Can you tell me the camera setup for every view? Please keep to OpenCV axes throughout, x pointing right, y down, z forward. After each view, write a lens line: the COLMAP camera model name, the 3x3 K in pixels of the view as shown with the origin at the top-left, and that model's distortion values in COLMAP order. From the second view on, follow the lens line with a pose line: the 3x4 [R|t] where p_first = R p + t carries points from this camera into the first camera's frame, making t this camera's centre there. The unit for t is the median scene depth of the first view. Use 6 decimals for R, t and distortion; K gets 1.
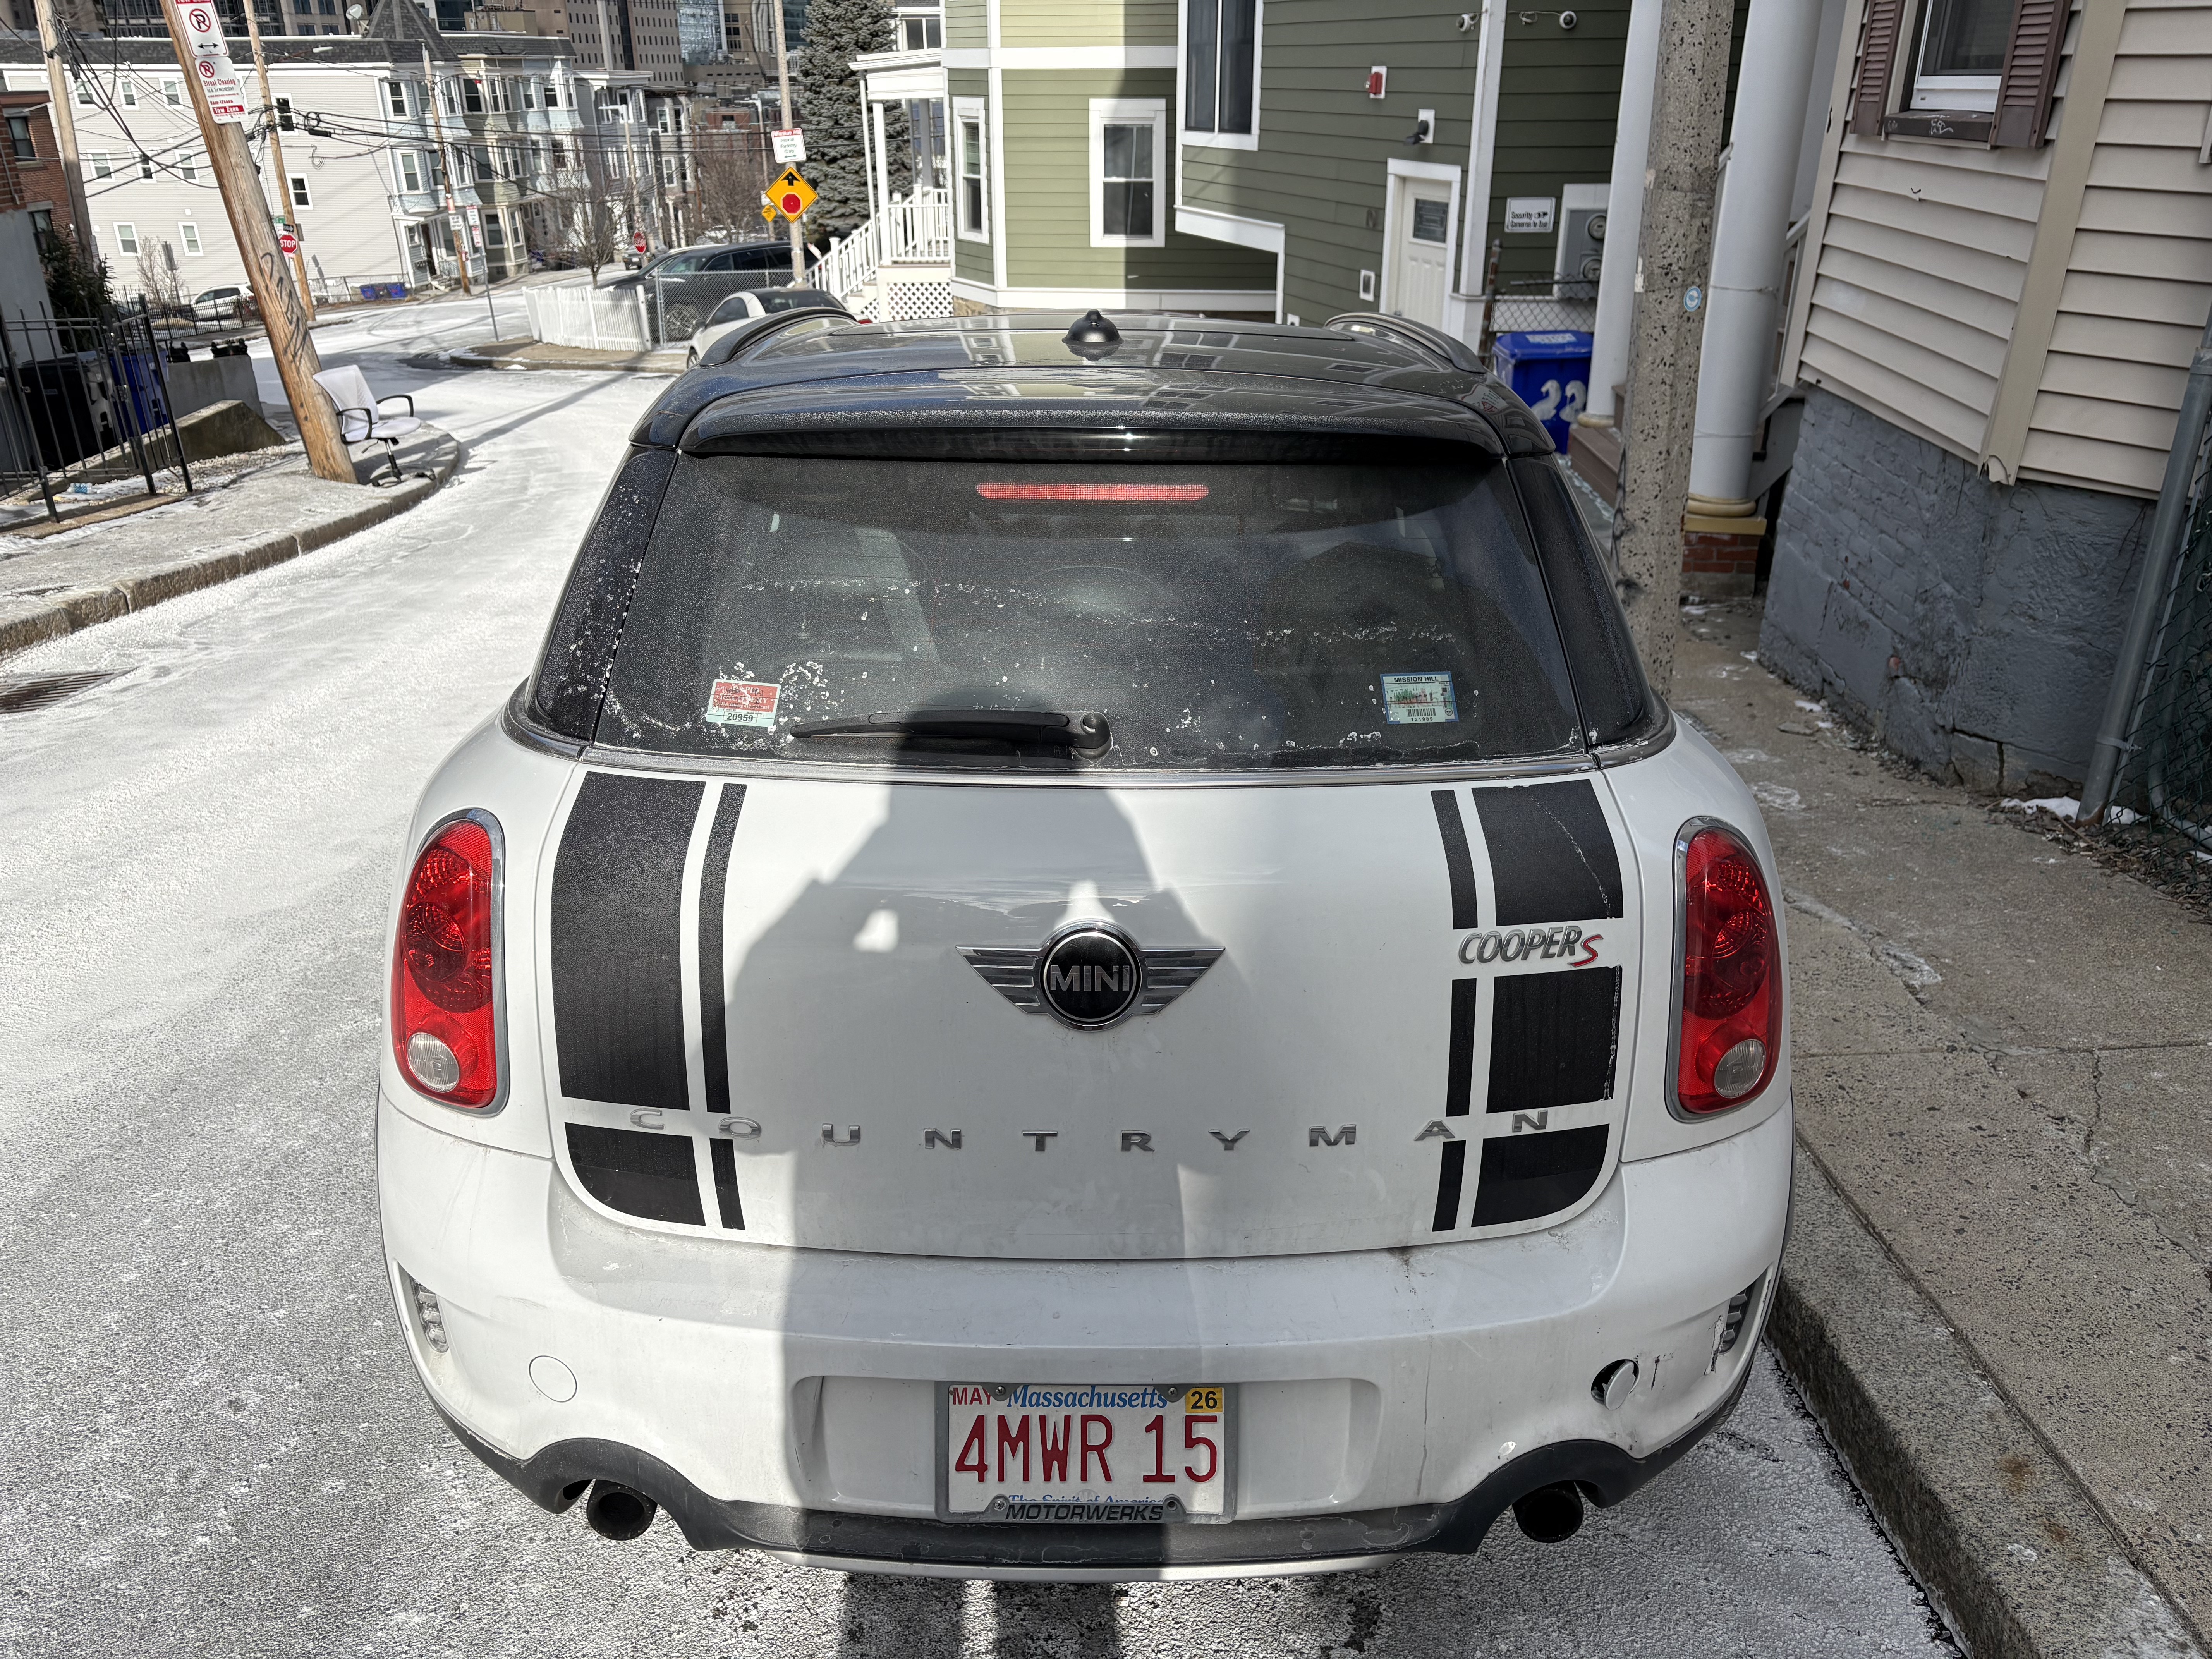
lens RADIAL K [[1675.3, 0, 1095.1], [0, 1675.3, 820.8], [0, 0, 1]] dist [0.036818, -0.021556]
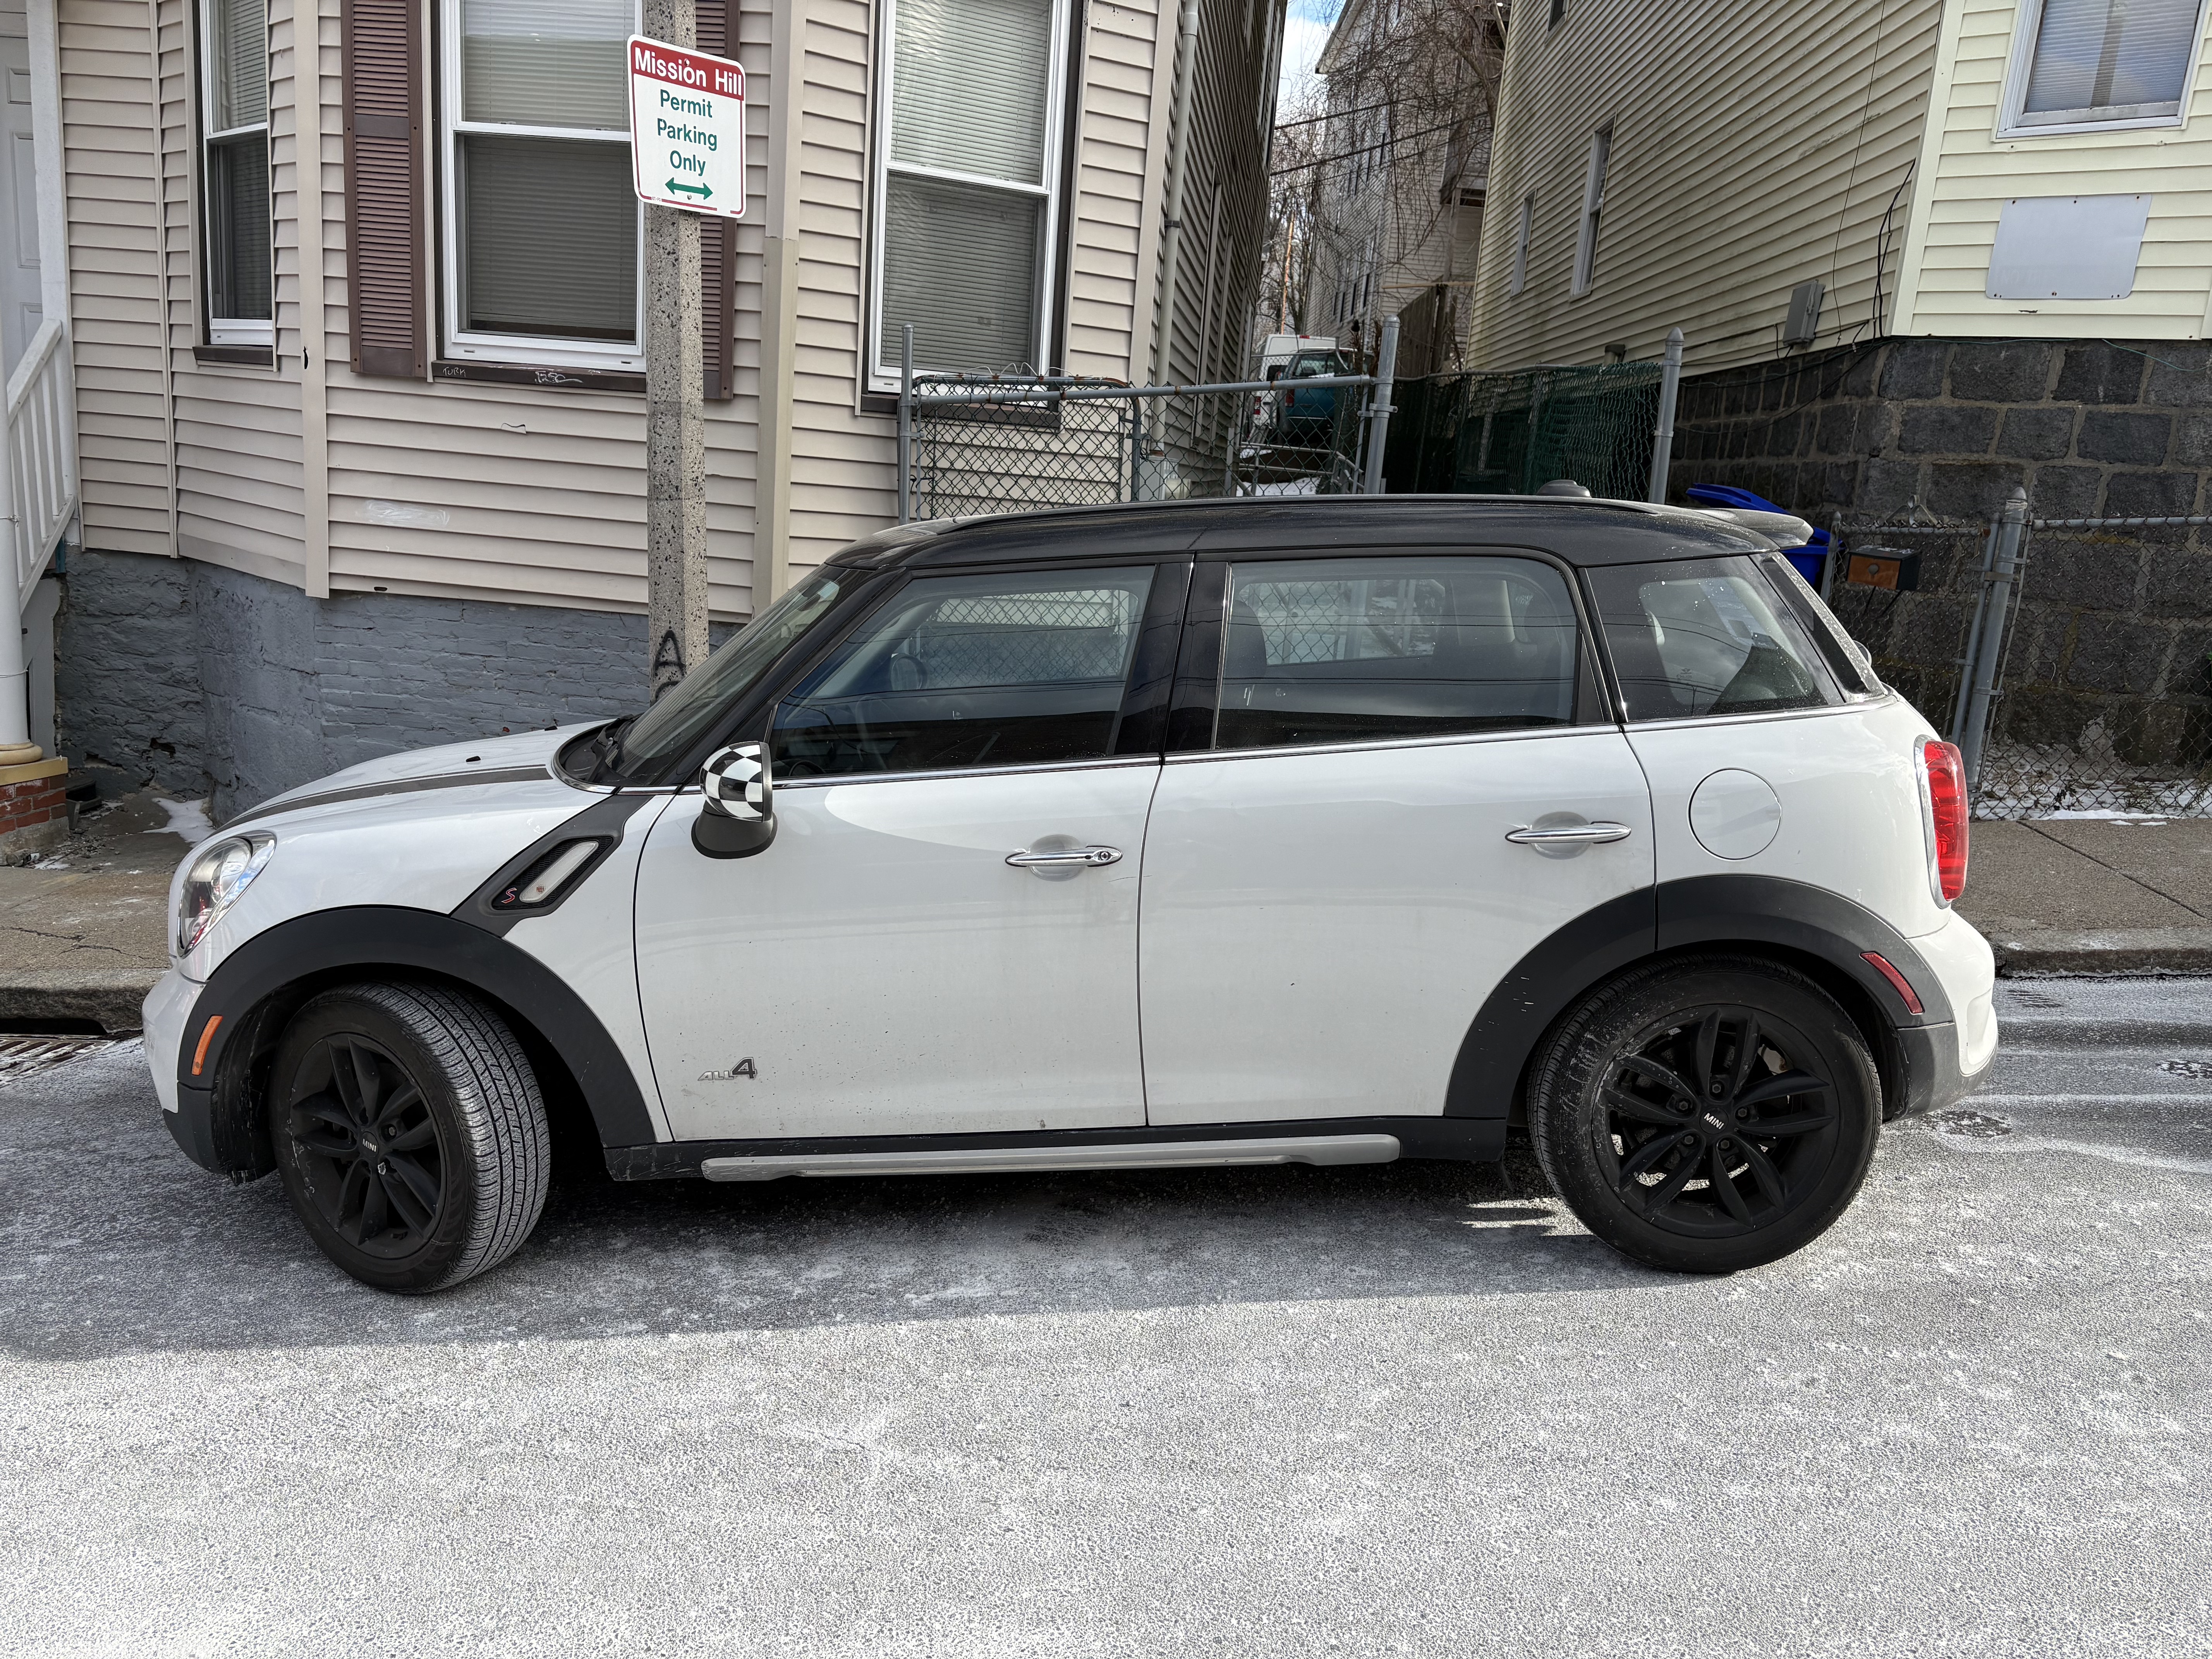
lens RADIAL K [[1675.3, 0, 1095.1], [0, 1675.3, 820.8], [0, 0, 1]] dist [0.036818, -0.021556]
pose [[0.031742, -0.203151, 0.978633, -0.369930], [0.333616, 0.925126, 0.181223, -0.092735], [-0.942174, 0.320735, 0.097140, 0.285181]]
